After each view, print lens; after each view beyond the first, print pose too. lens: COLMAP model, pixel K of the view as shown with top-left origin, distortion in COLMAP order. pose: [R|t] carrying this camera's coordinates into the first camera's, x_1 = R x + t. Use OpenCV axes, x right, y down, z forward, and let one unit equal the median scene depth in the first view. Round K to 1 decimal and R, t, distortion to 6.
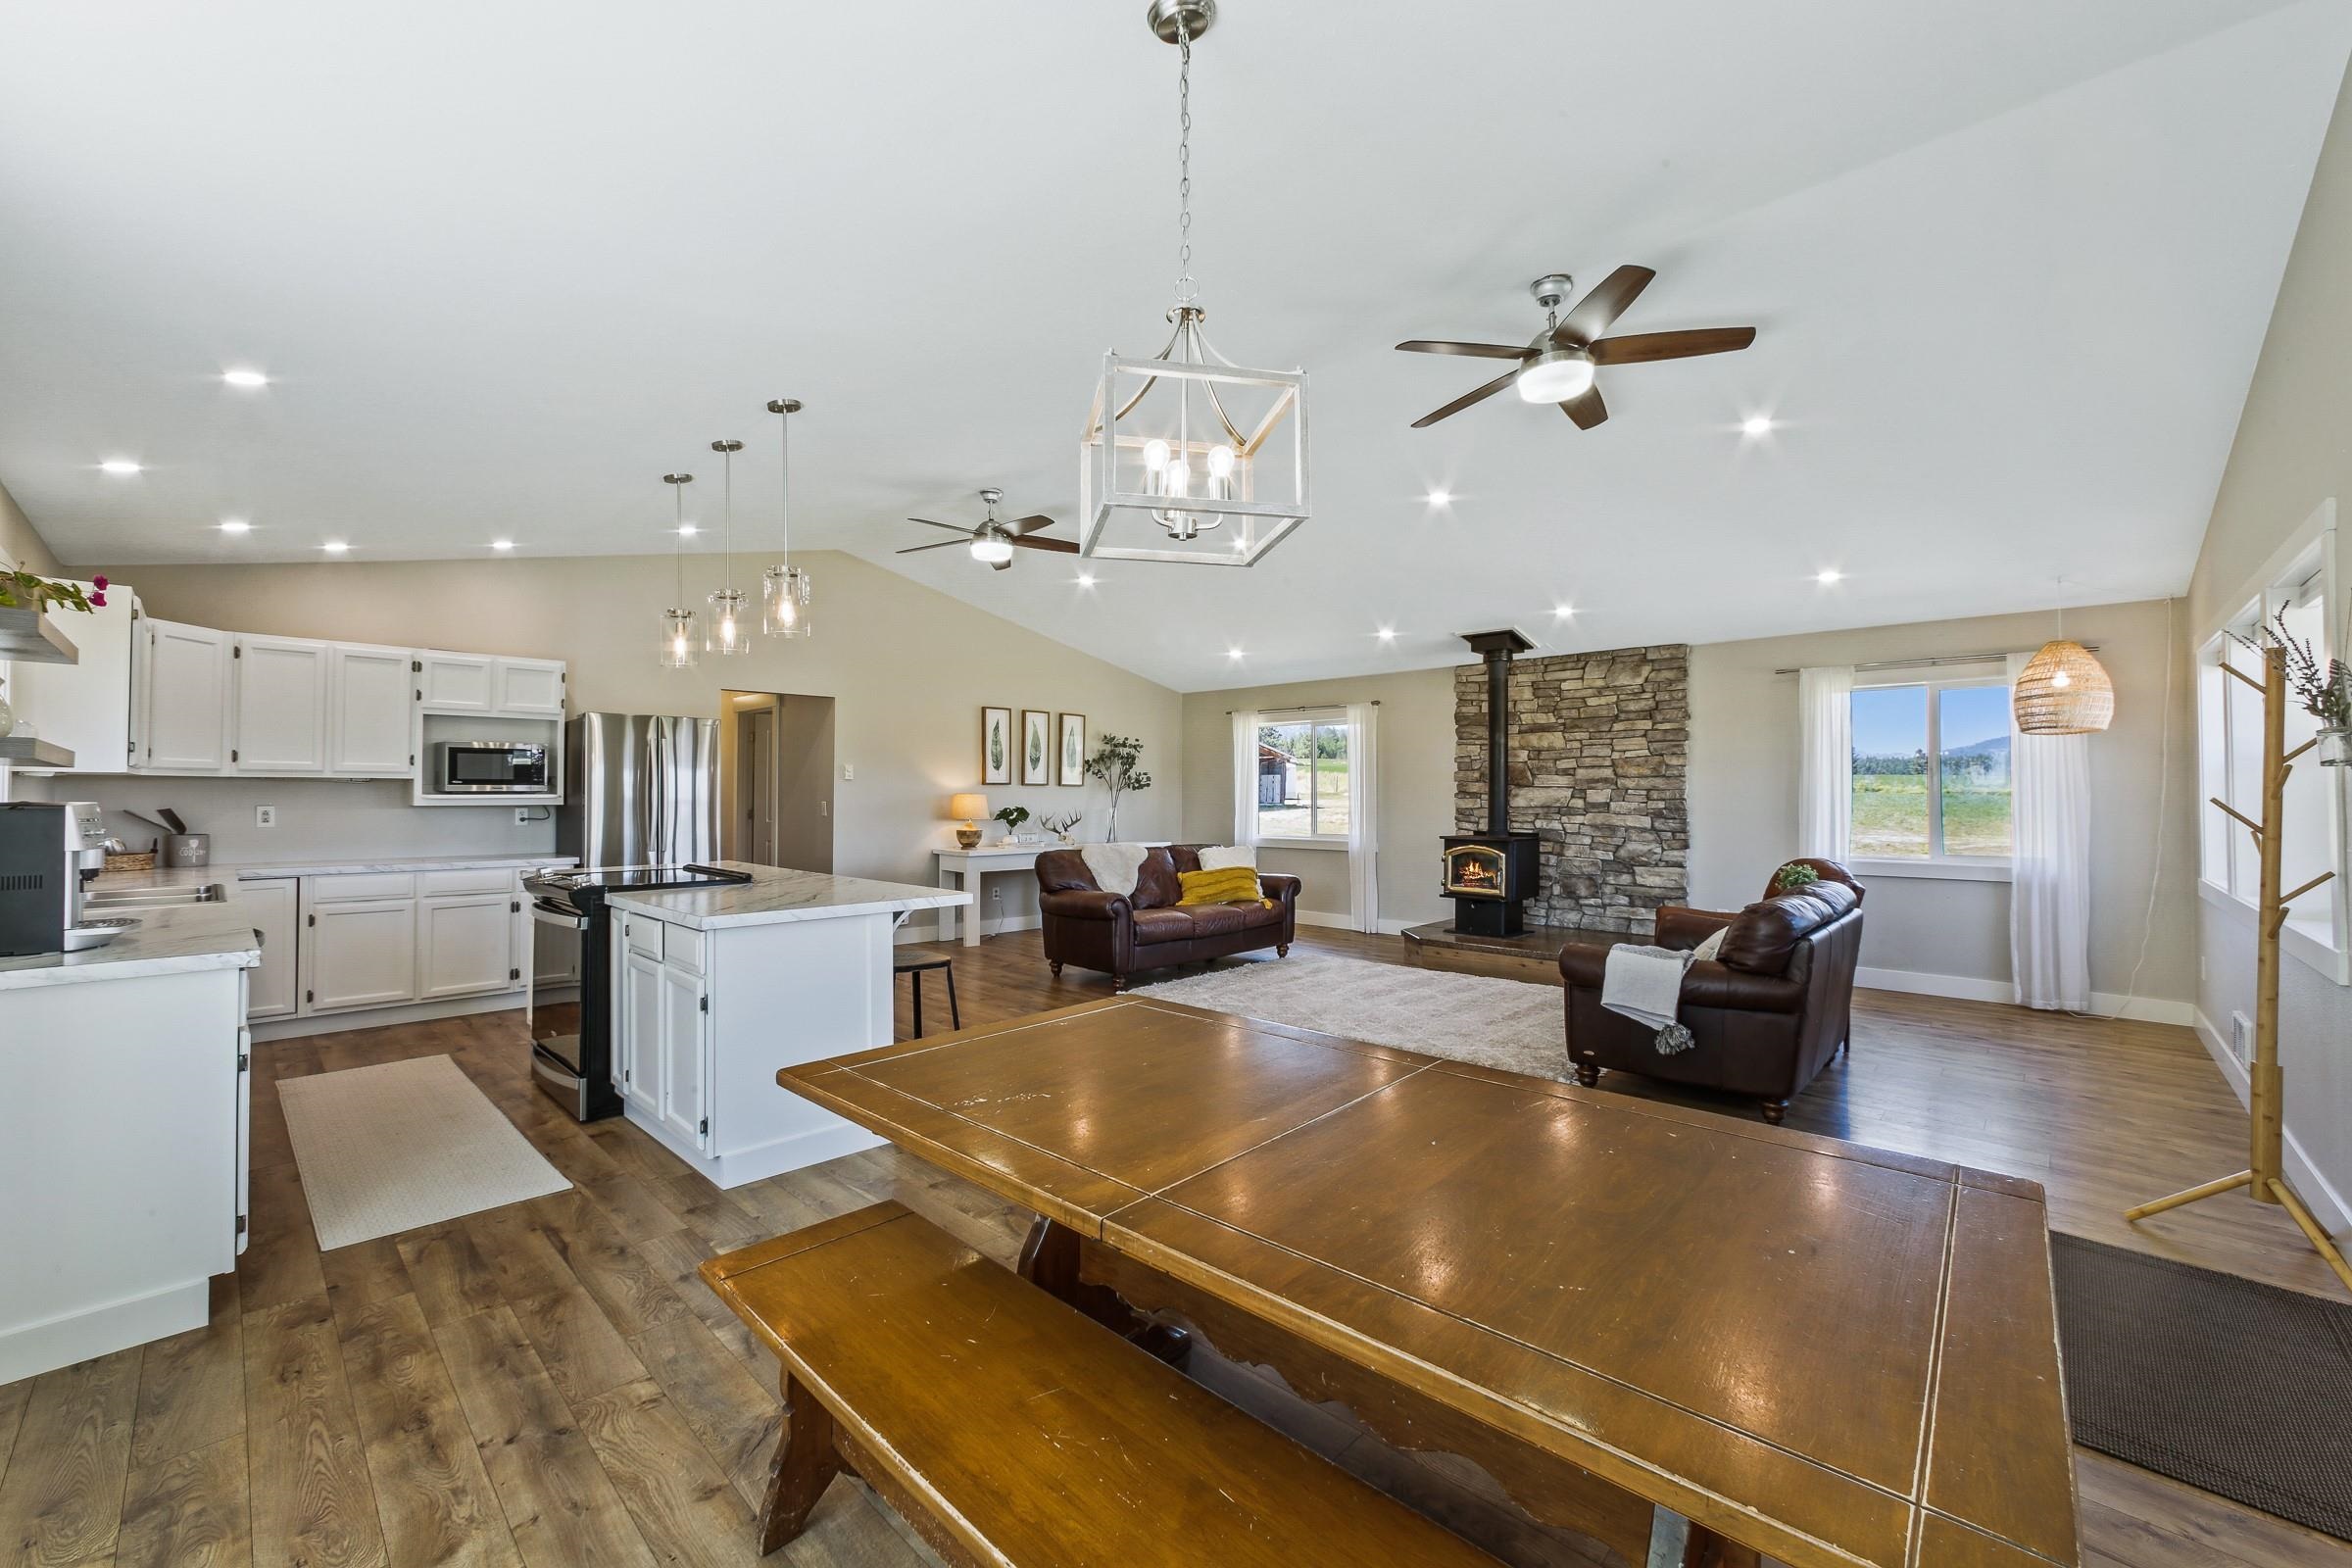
lens RADIAL K [[961.3, 0, 1176.0], [0, 961.3, 784.0], [0, 0, 1]] dist [-0.020025, 0.014978]
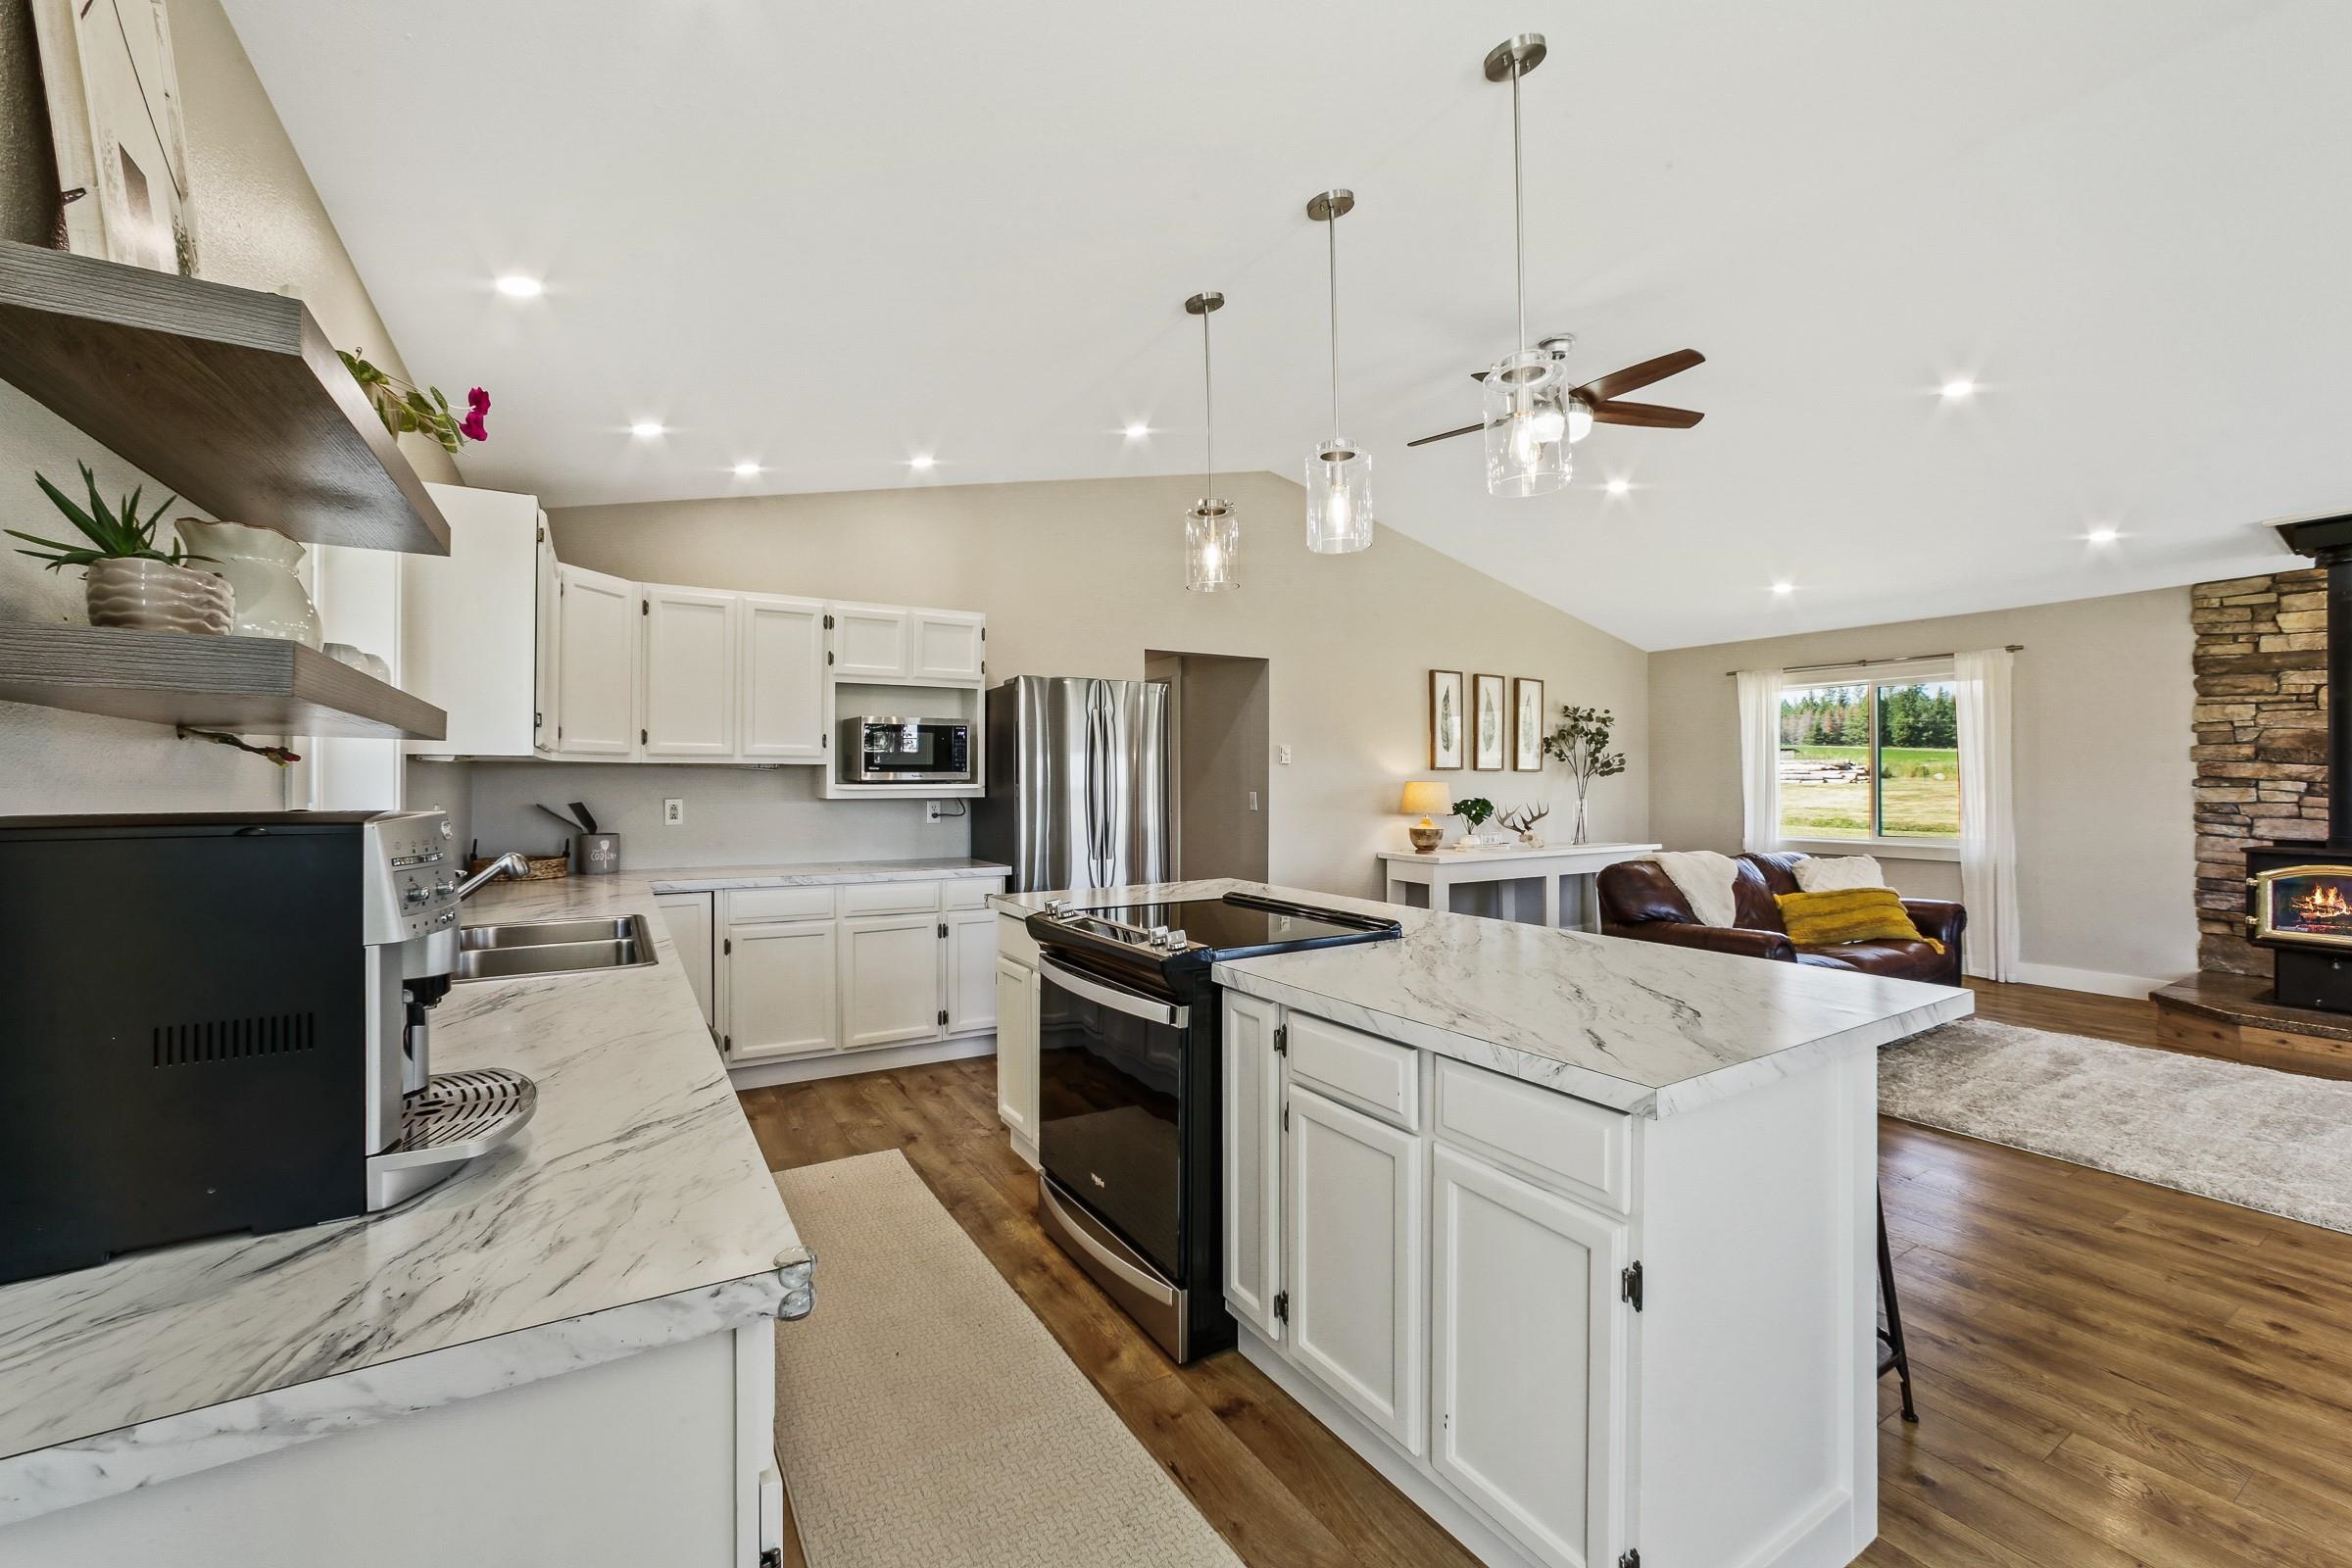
lens RADIAL K [[943.3, 0, 1176.0], [0, 943.3, 784.0], [0, 0, 1]] dist [-0.039525, 0.029959]
pose [[0.971046, -0.001194, -0.238888, -0.321346], [0.004571, 0.999897, 0.013584, 0.001274], [0.238847, -0.014282, 0.970952, 0.304907]]
